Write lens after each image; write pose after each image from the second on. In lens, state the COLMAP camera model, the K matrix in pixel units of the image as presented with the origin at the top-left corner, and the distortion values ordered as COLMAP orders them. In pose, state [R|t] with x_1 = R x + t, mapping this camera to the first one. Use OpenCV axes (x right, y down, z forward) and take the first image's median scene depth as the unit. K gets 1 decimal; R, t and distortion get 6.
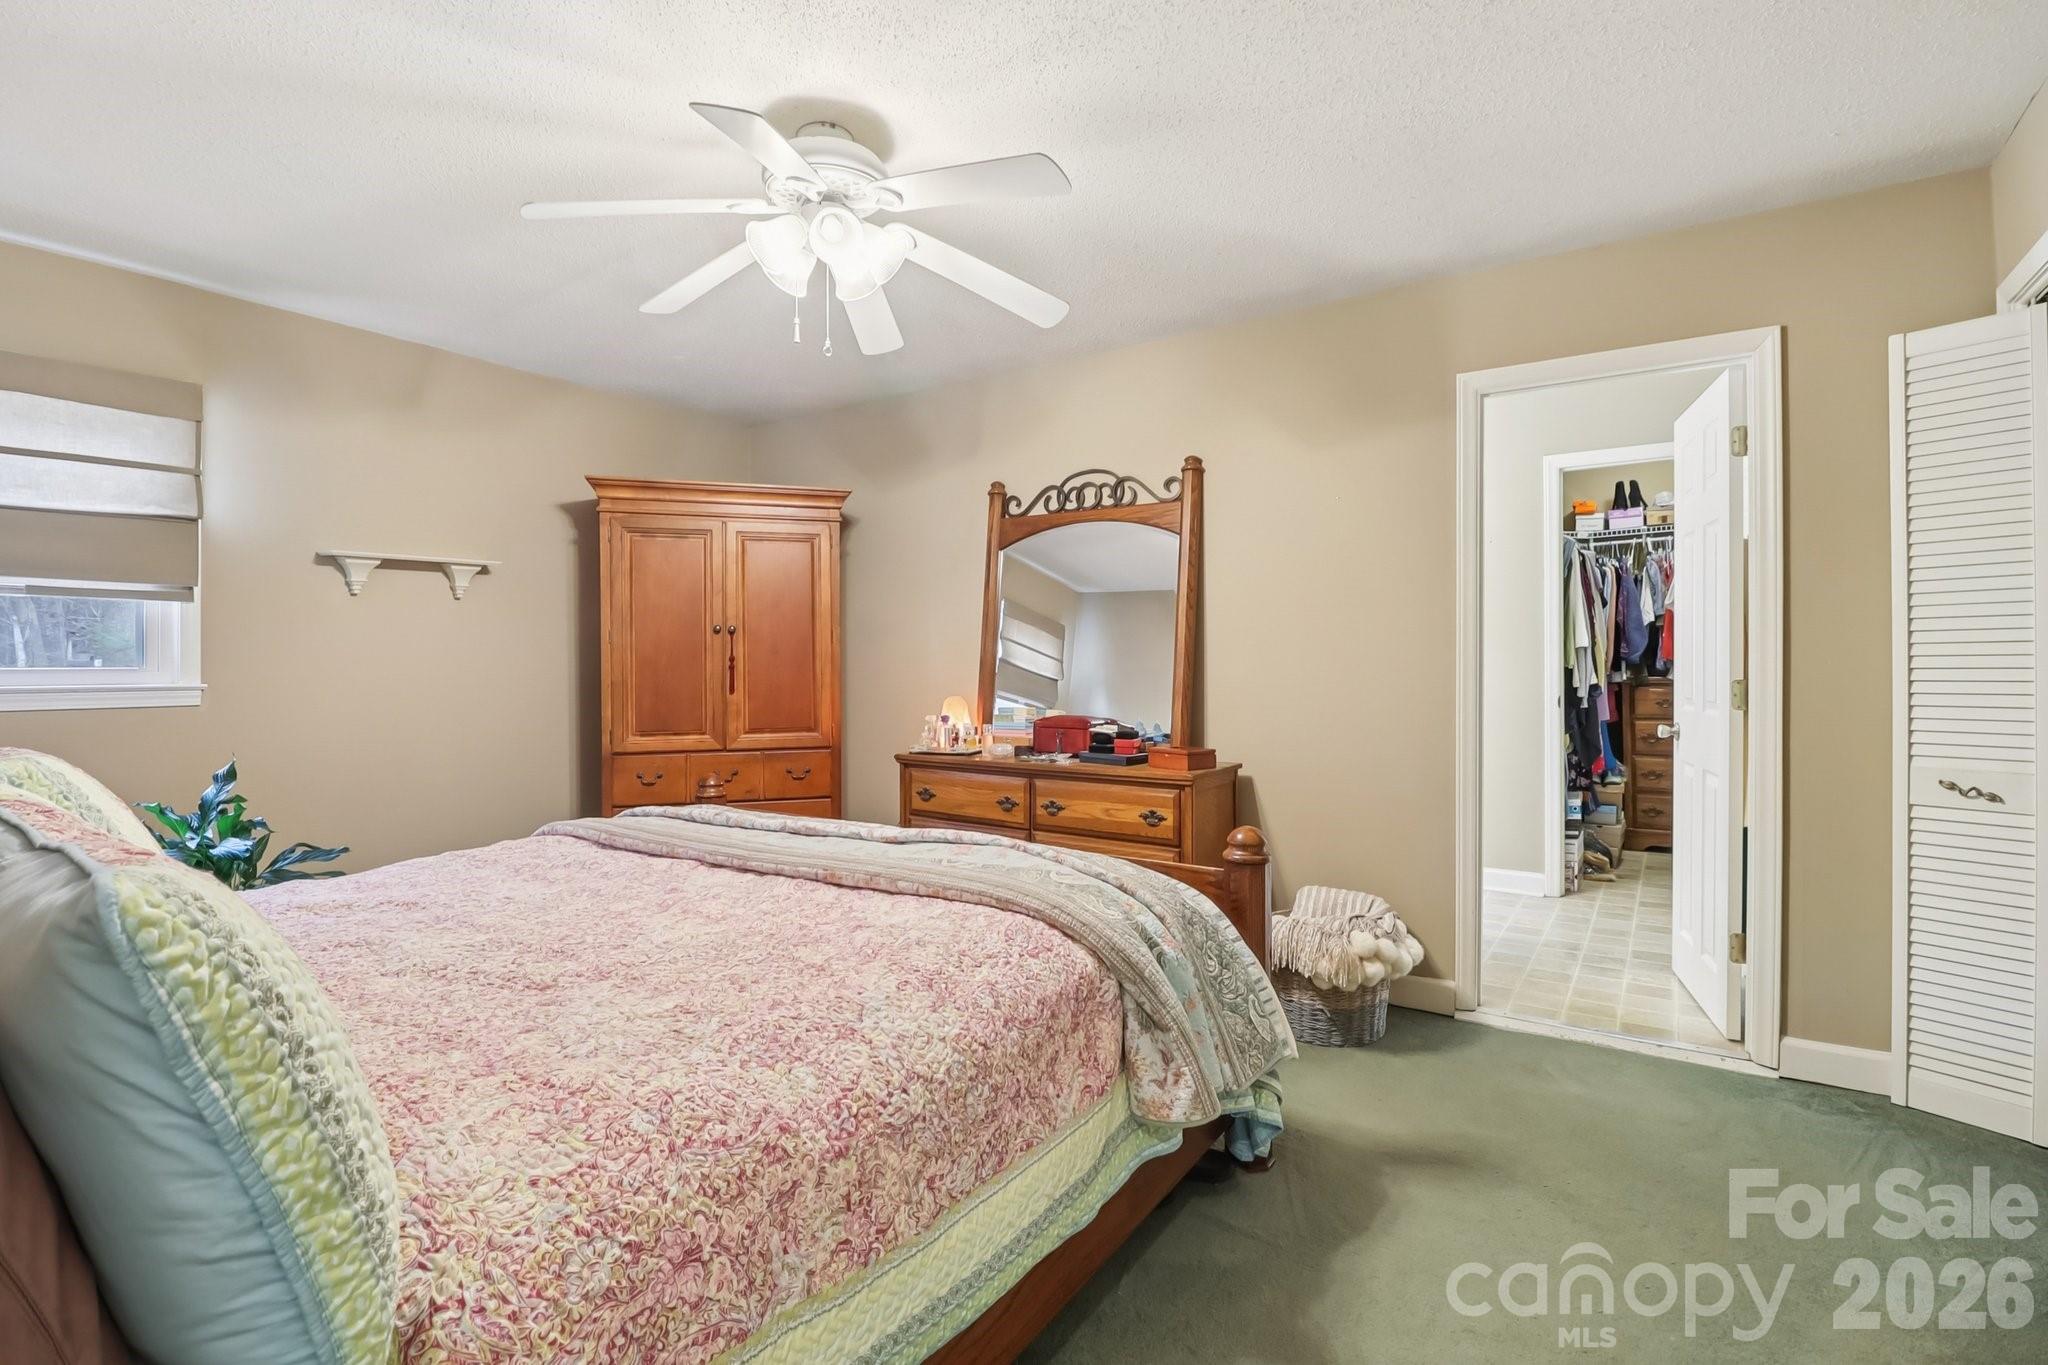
lens RADIAL K [[959.2, 0, 1023.7], [0, 959.2, 649.5], [0, 0, 1]] dist [-0.010126, -0.008411]
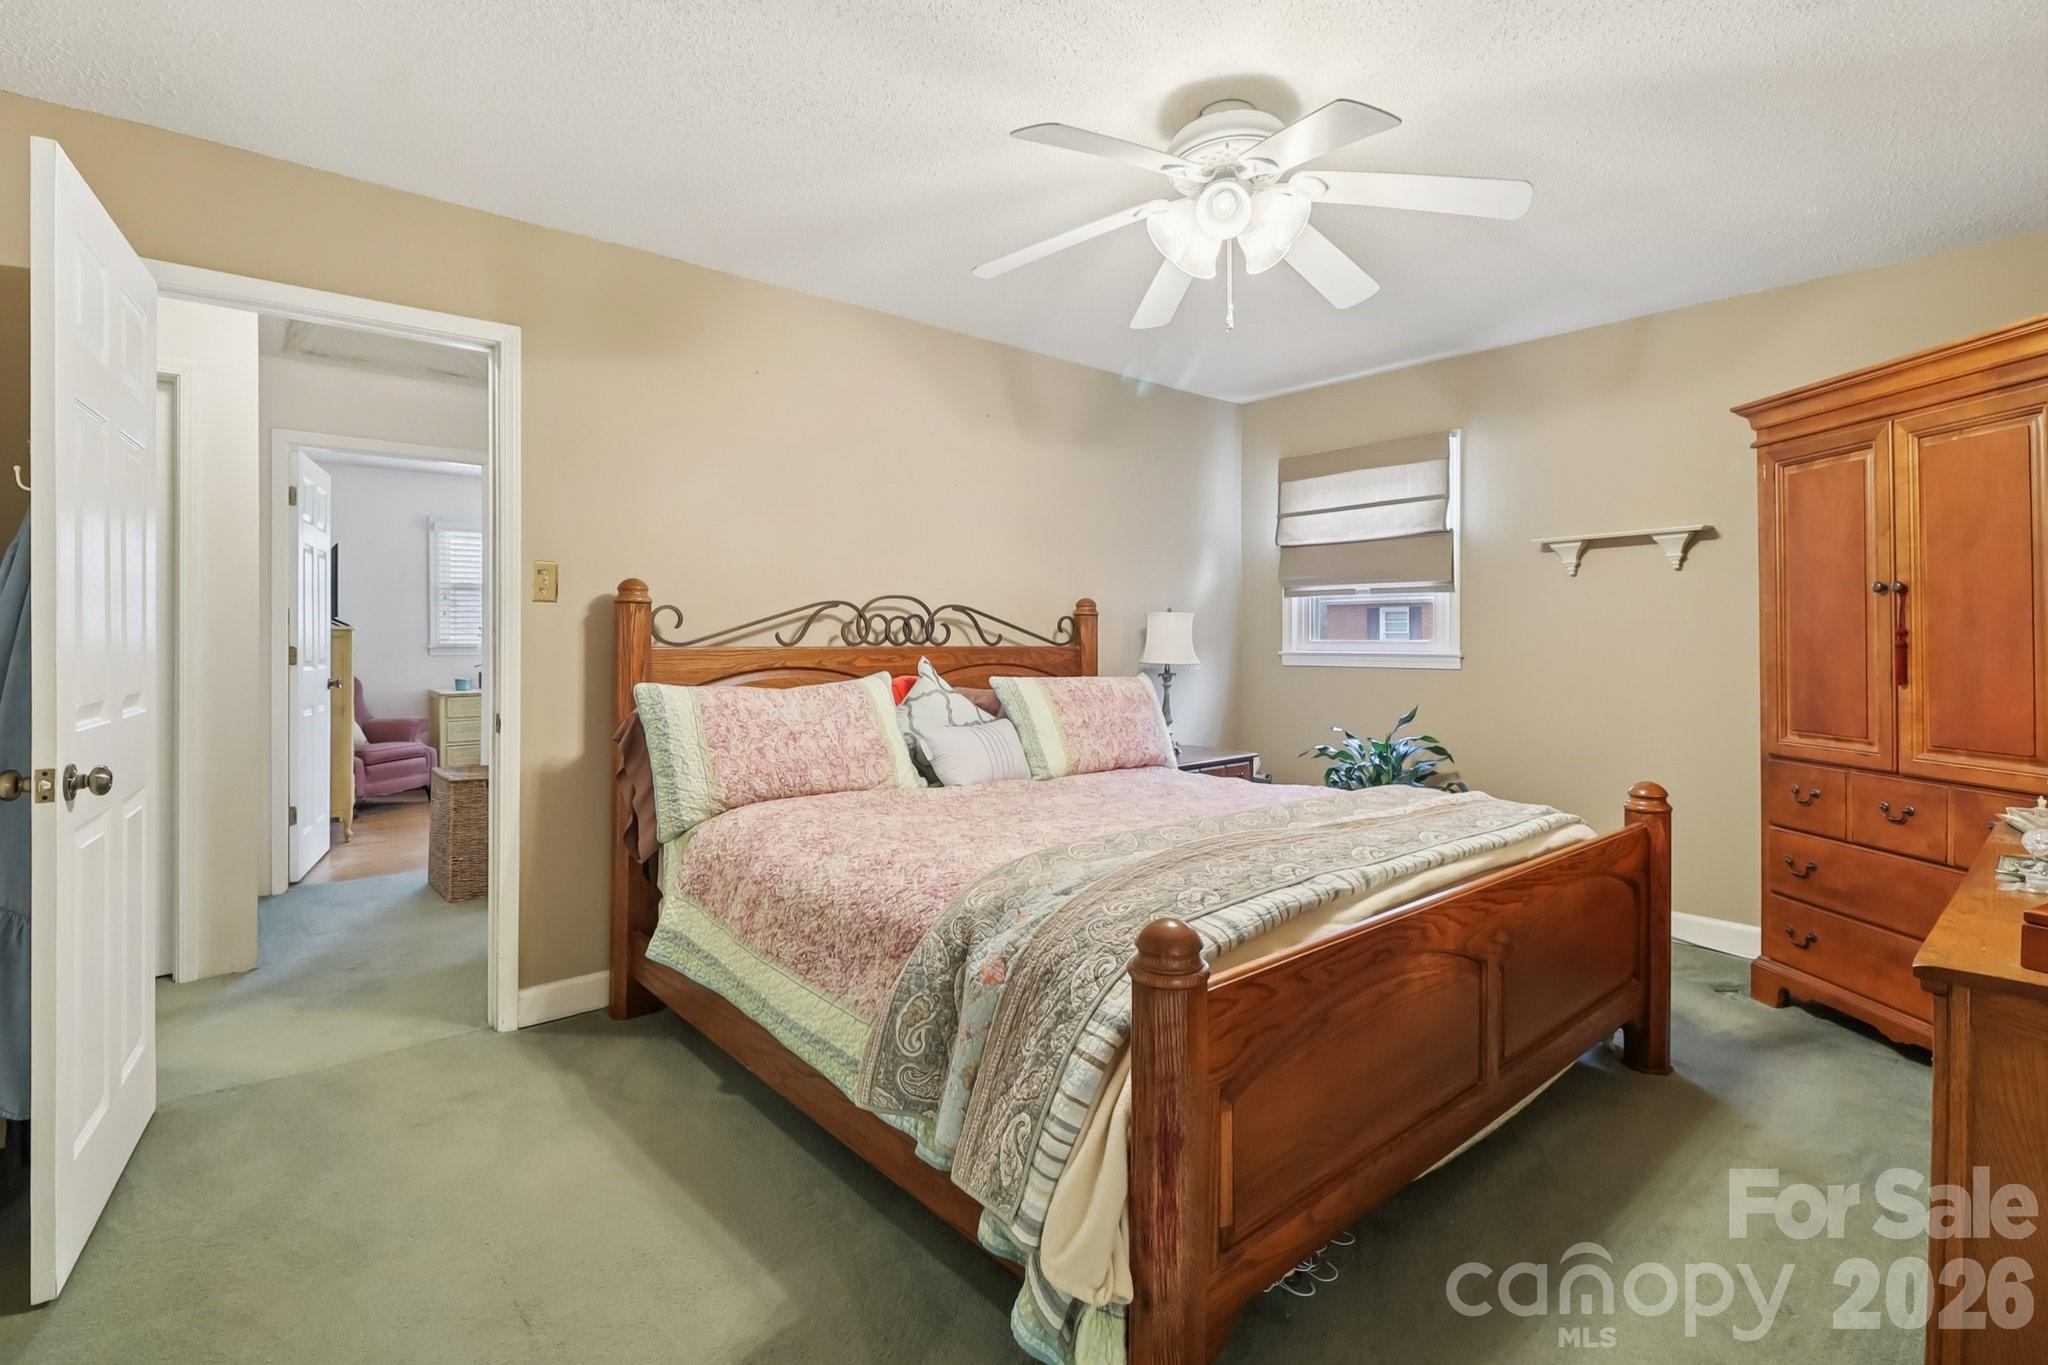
lens RADIAL K [[959.2, 0, 1023.7], [0, 959.2, 649.5], [0, 0, 1]] dist [-0.010126, -0.008411]
pose [[-0.260865, 0.016937, -0.965227, 0.594467], [0.015346, 0.999793, 0.013396, 0.004373], [0.965253, -0.011317, -0.261071, 0.764943]]
